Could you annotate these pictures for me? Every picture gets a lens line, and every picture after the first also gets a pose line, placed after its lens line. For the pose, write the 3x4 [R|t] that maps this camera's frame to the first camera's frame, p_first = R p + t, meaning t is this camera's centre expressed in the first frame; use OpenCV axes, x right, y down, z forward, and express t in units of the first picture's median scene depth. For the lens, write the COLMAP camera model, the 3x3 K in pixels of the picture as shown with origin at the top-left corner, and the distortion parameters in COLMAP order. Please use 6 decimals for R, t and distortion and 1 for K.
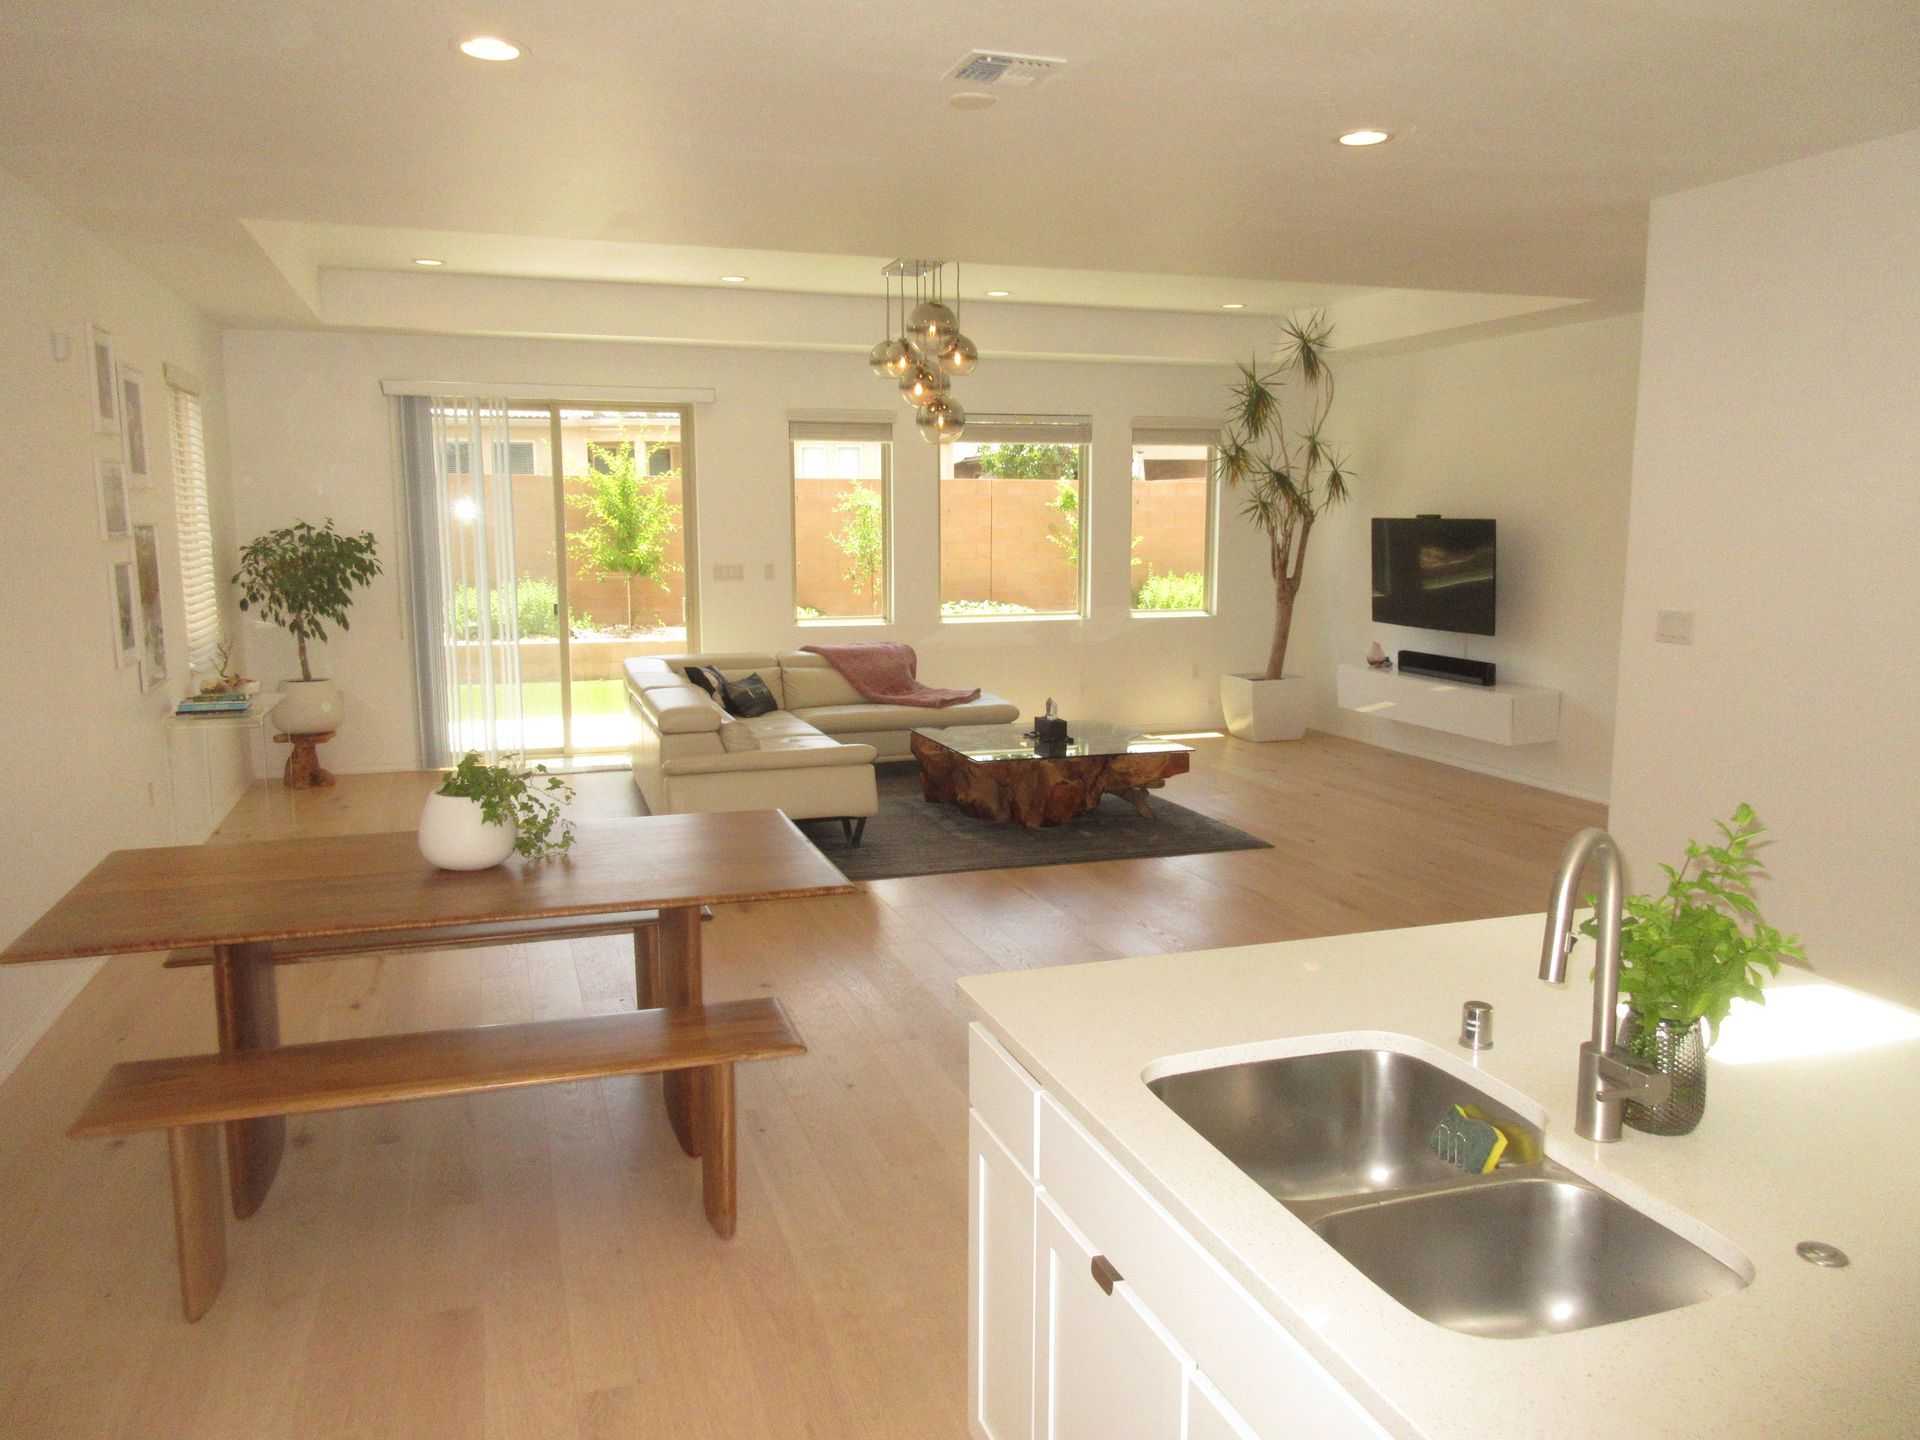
lens RADIAL K [[1425.2, 0, 960.0], [0, 1425.2, 720.0], [0, 0, 1]] dist [0.008897, 0.008002]
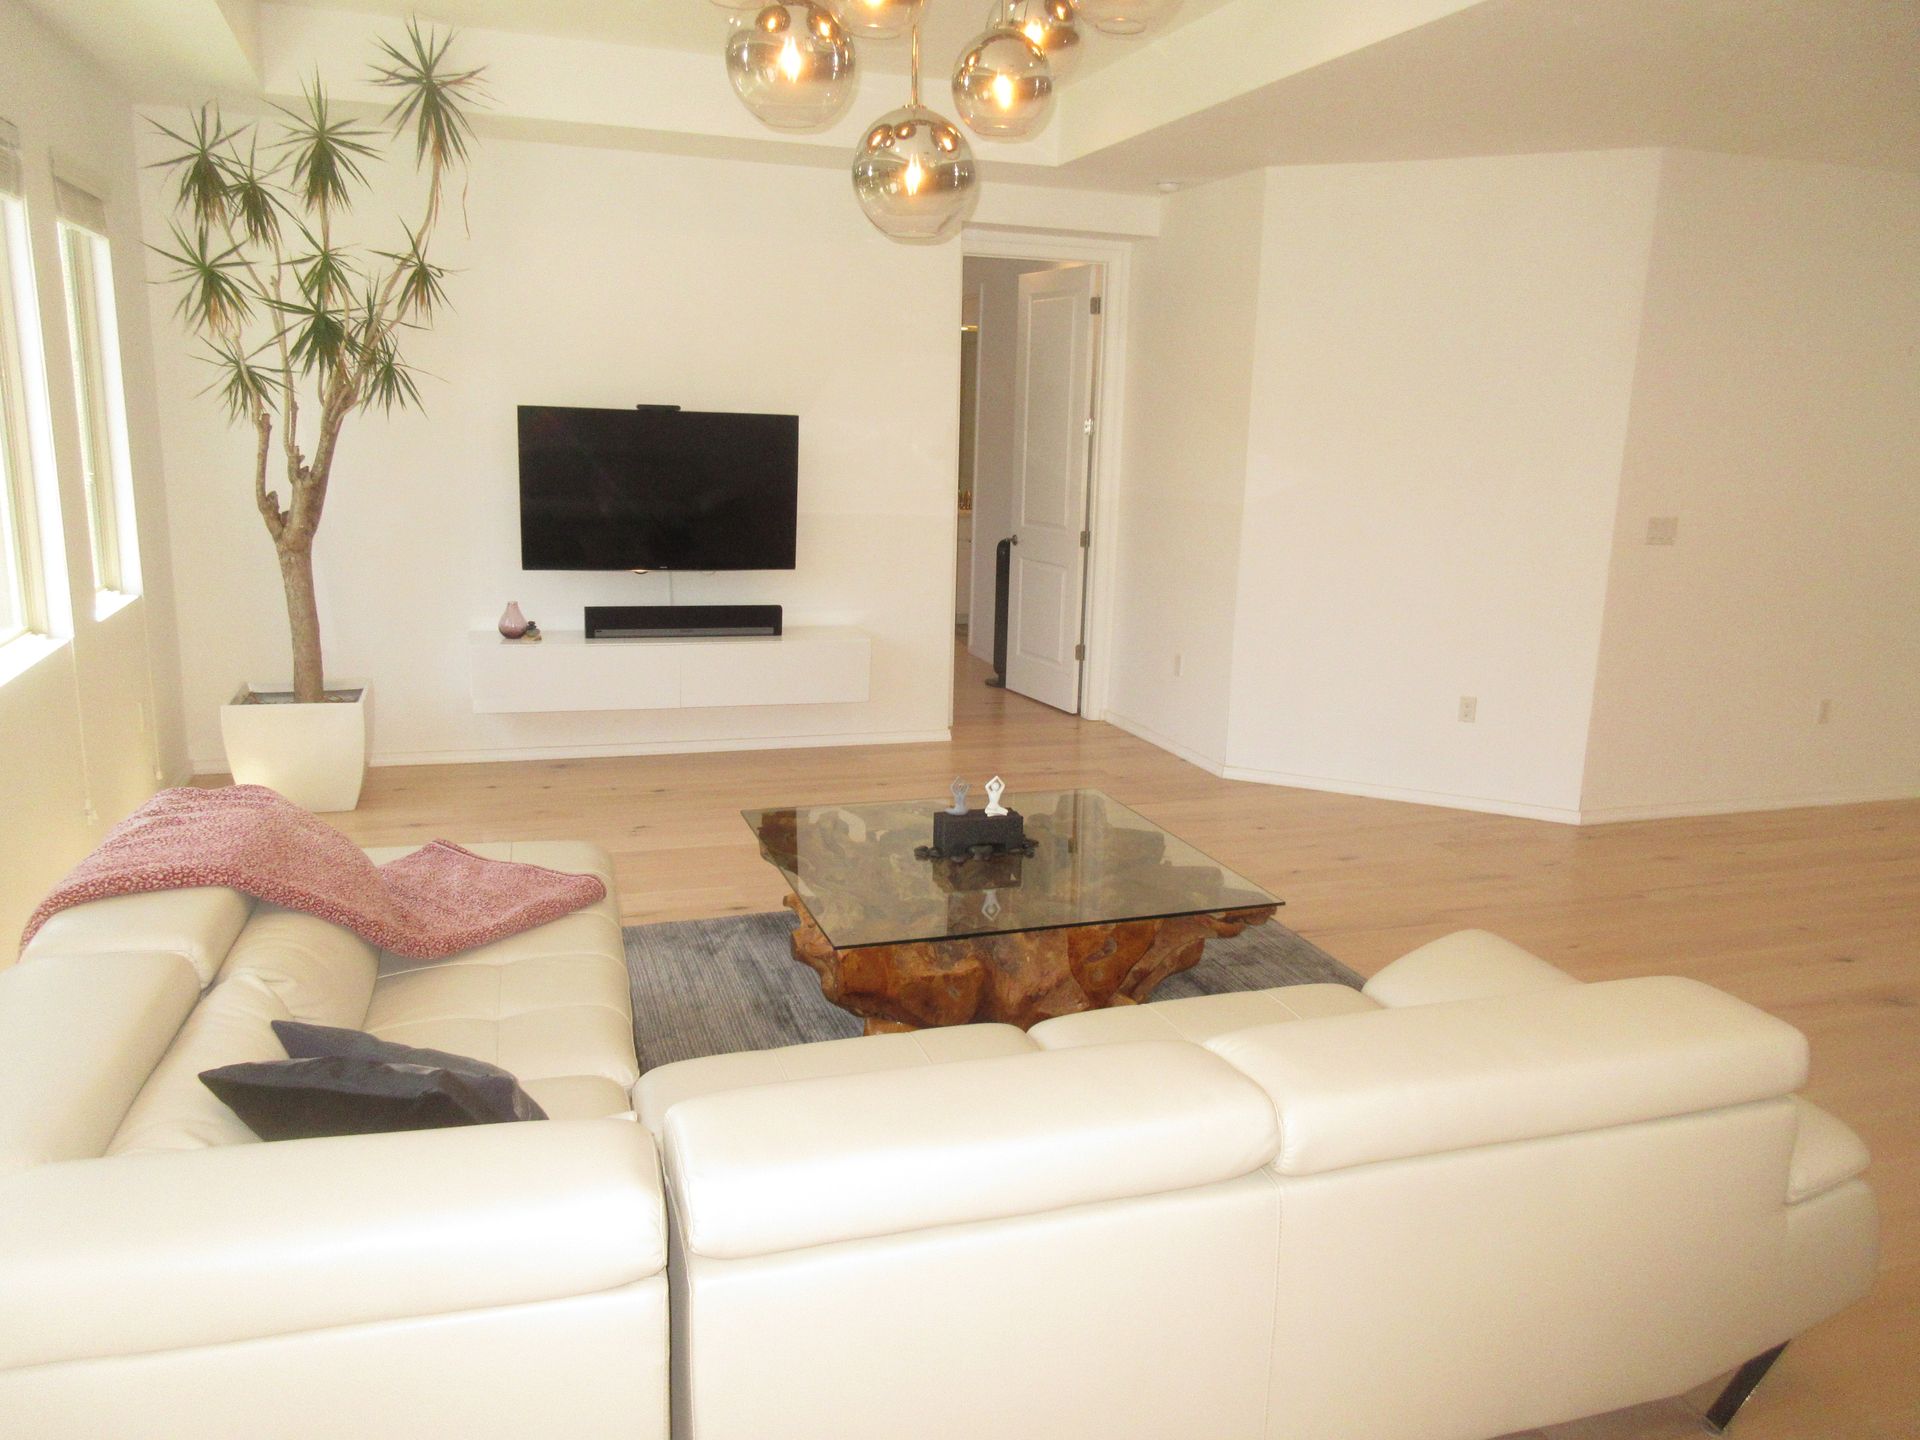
lens RADIAL K [[1425.2, 0, 960.0], [0, 1425.2, 720.0], [0, 0, 1]] dist [0.008897, 0.008002]
pose [[0.005793, -0.201330, 0.979506, -0.372929], [0.112981, 0.973383, 0.199403, -0.115778], [-0.993580, 0.109510, 0.028386, 0.844385]]
